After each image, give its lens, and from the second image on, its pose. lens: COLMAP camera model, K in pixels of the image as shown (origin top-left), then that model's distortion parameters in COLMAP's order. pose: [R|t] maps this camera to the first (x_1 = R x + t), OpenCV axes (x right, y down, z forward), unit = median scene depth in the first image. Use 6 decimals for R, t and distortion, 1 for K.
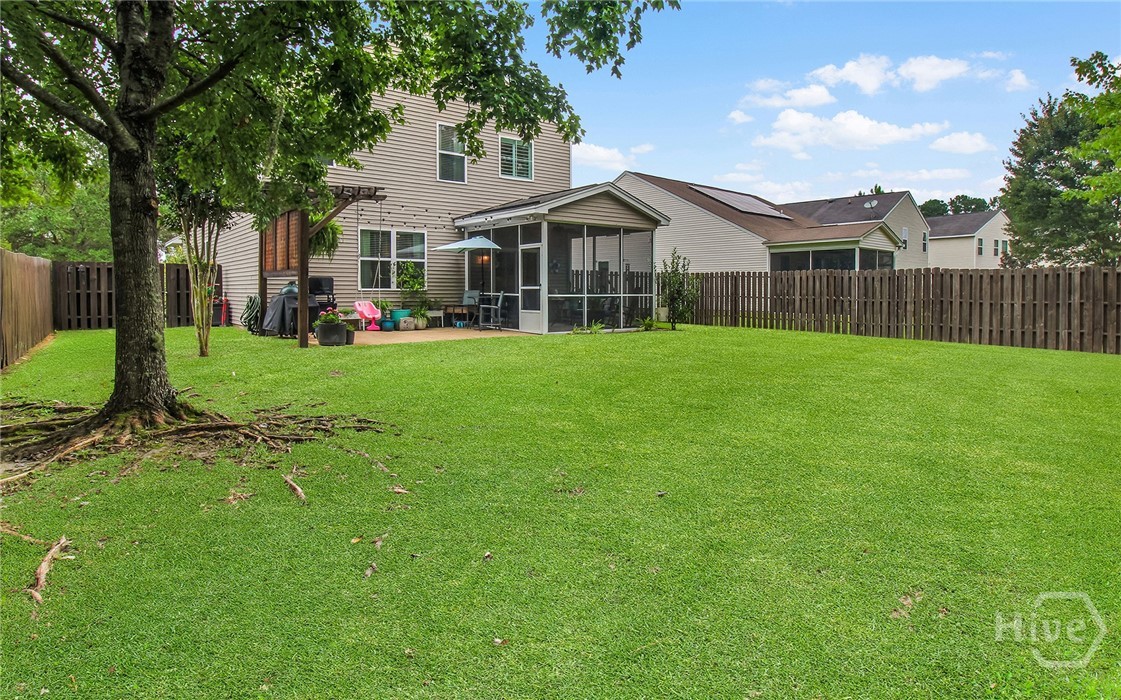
lens RADIAL K [[594.7, 0, 555.9], [0, 594.7, 300.5], [0, 0, 1]] dist [-0.004270, -0.003744]
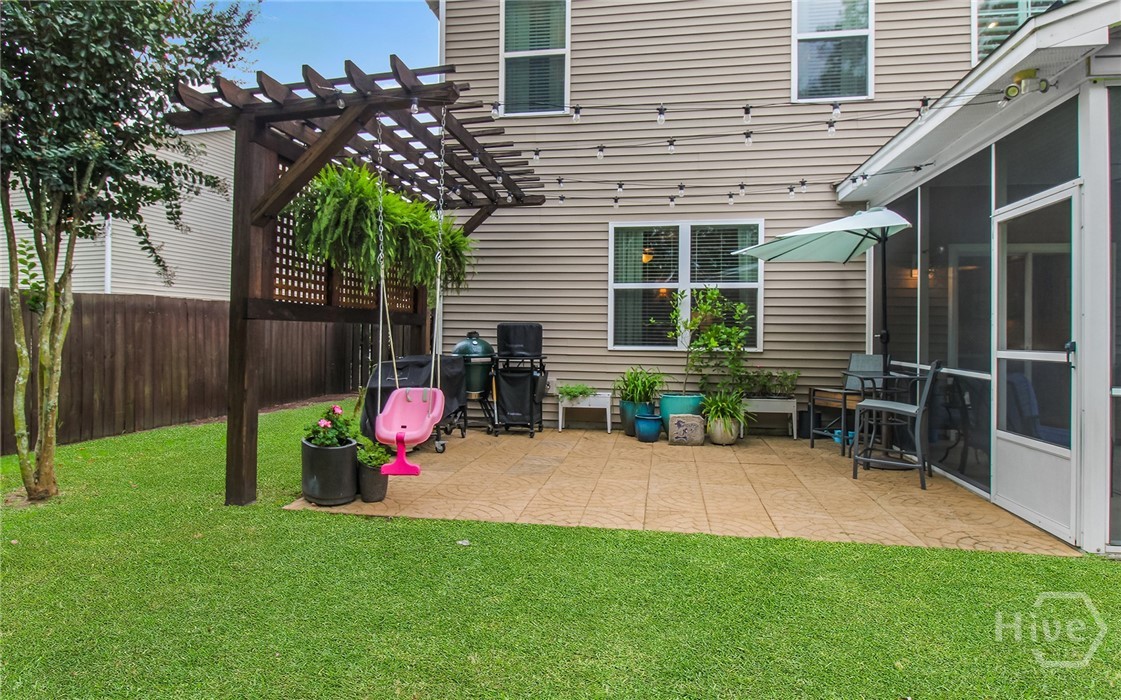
lens RADIAL K [[594.7, 0, 563.8], [0, 594.7, 327.9], [0, 0, 1]] dist [-0.004270, -0.003744]
pose [[0.674876, -0.003892, -0.737921, 0.011414], [-0.023187, 0.999380, -0.026477, -0.020291], [0.737567, 0.034979, 0.674368, 0.606200]]
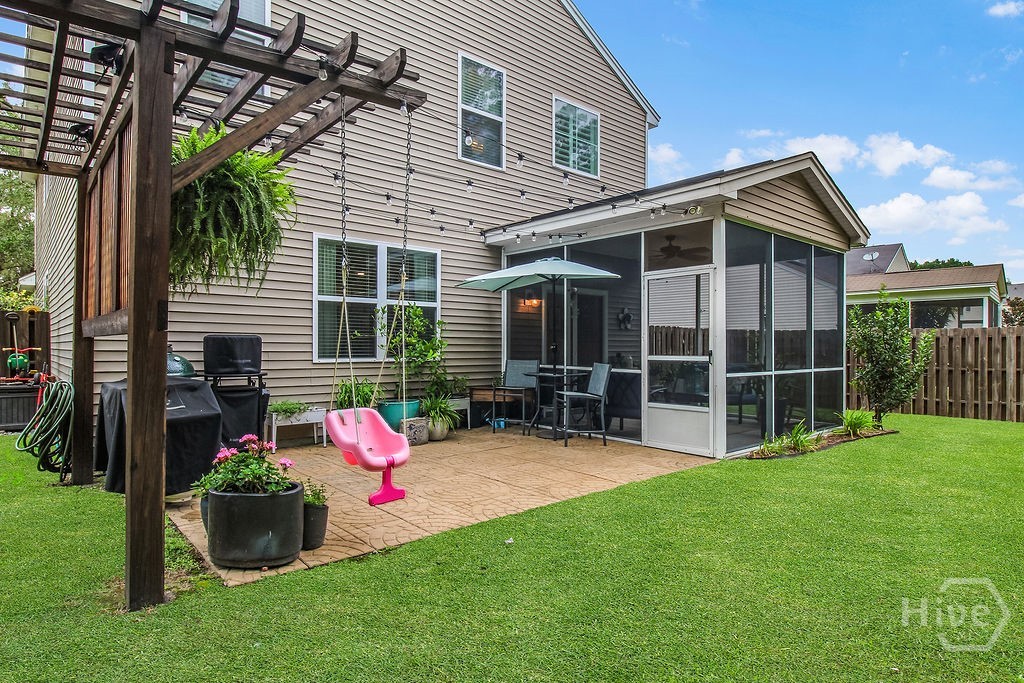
lens RADIAL K [[571.5, 0, 513.9], [0, 571.5, 344.6], [0, 0, 1]] dist [-0.003210, -0.000612]
pose [[0.998156, 0.001417, 0.060685, -0.187361], [0.000026, 0.999717, -0.023772, -0.019809], [-0.060702, 0.023730, 0.997874, 0.497568]]
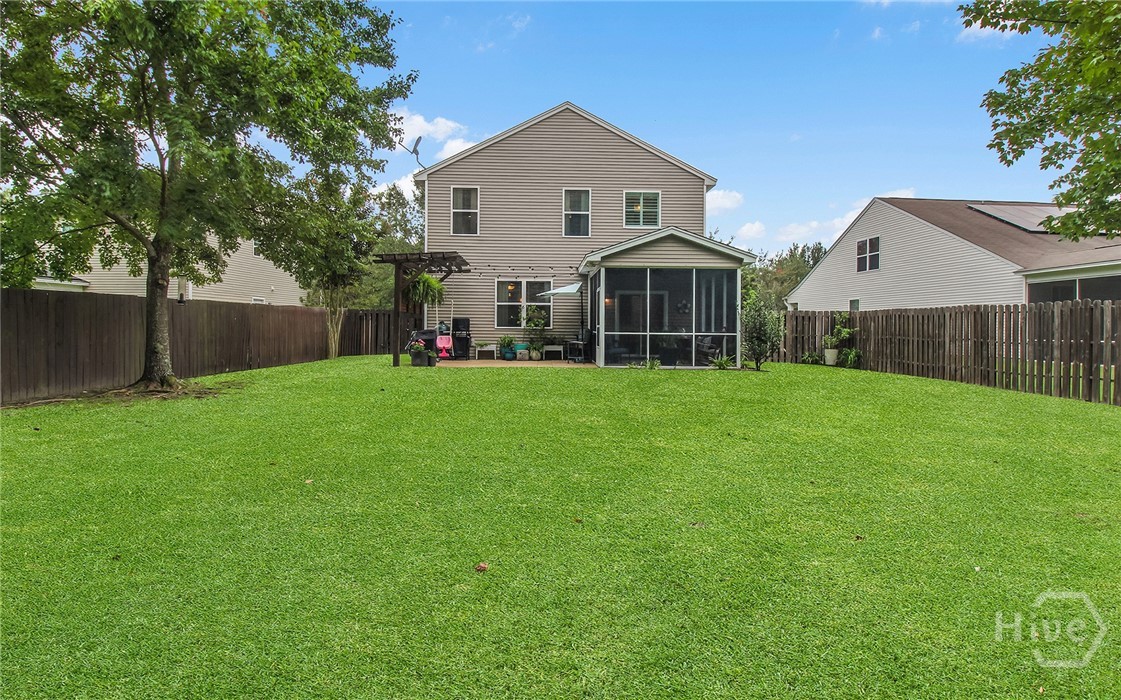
lens RADIAL K [[594.7, 0, 571.7], [0, 594.7, 330.4], [0, 0, 1]] dist [-0.004270, -0.003744]
pose [[0.818014, 0.004892, -0.575177, 0.523260], [-0.016106, 0.999767, -0.014402, 0.003393], [0.574972, 0.021045, 0.817902, 0.037649]]
